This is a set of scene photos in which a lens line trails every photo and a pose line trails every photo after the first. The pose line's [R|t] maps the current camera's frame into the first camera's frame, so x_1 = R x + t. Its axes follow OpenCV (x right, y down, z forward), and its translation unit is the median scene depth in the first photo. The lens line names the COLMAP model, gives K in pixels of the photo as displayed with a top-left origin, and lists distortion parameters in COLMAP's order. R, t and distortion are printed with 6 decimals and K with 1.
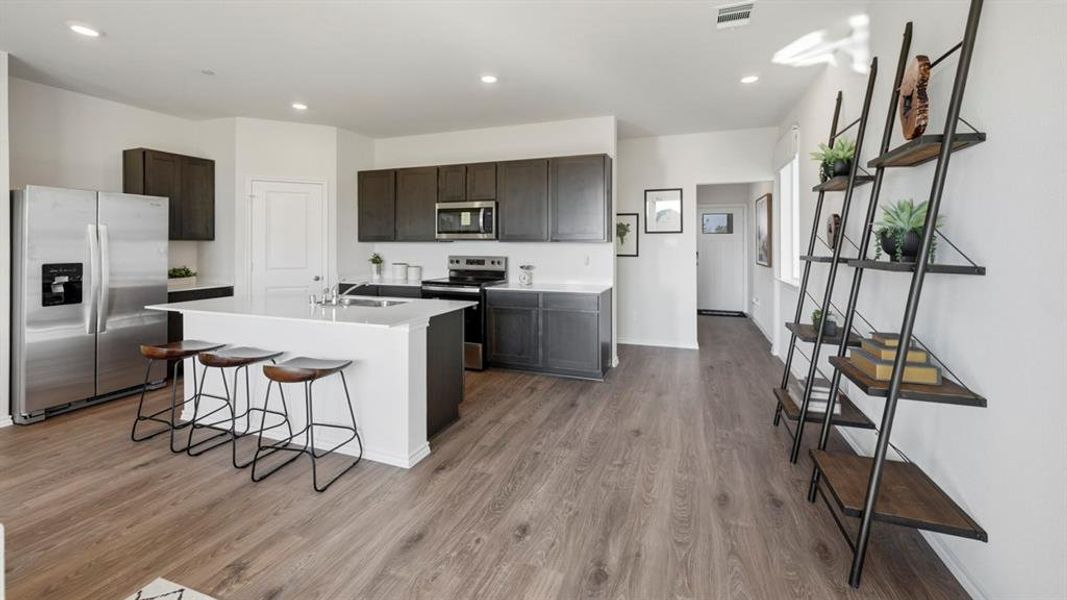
lens RADIAL K [[425.9, 0, 536.8], [0, 425.9, 244.1], [0, 0, 1]] dist [-0.002490, 0.000423]
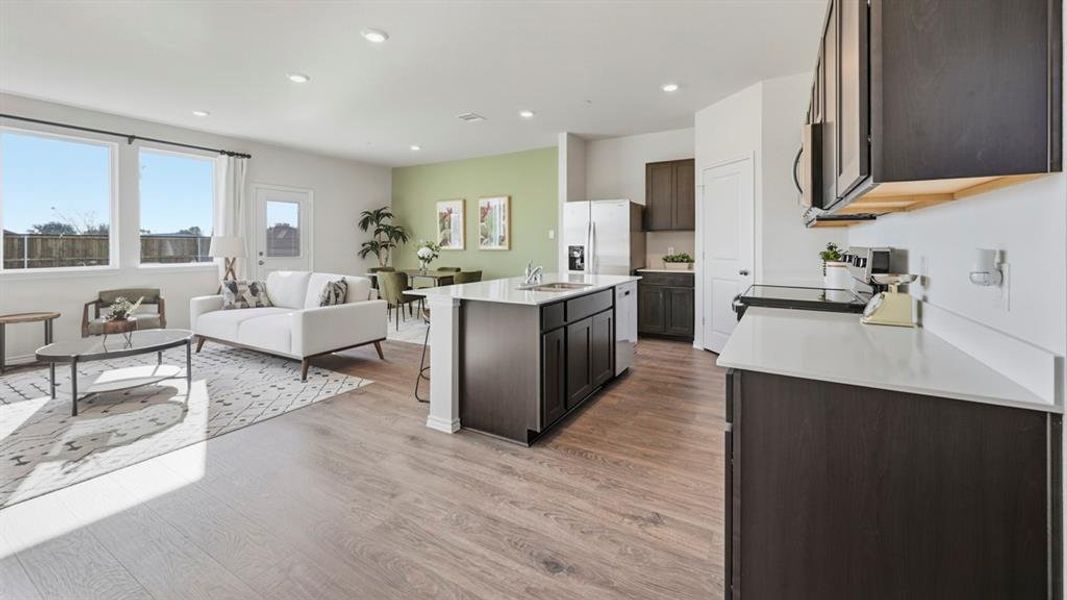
lens RADIAL K [[425.9, 0, 534.1], [0, 425.9, 241.1], [0, 0, 1]] dist [-0.002490, 0.000423]
pose [[-0.188601, -0.007007, -0.982029, 0.407167], [-0.001142, 0.999975, -0.006916, 0.026869], [0.982053, -0.000183, -0.188604, 0.810596]]
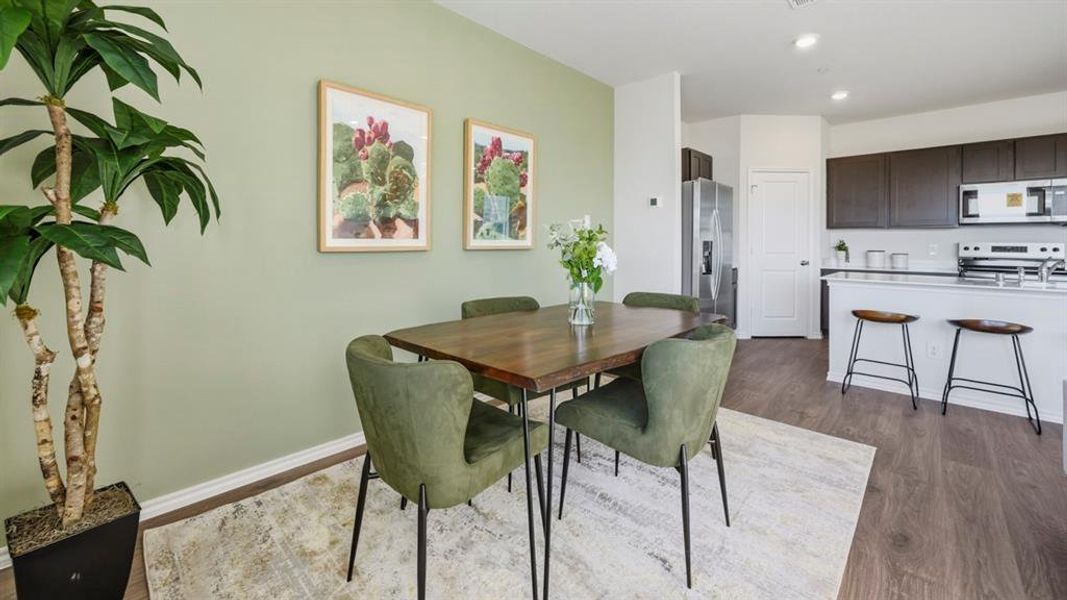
lens RADIAL K [[425.9, 0, 531.0], [0, 425.9, 243.0], [0, 0, 1]] dist [-0.002490, 0.000423]
pose [[0.915551, 0.004257, -0.402179, -0.762966], [-0.005770, 0.999980, -0.002551, 0.040501], [0.402160, 0.004656, 0.915557, -0.232105]]
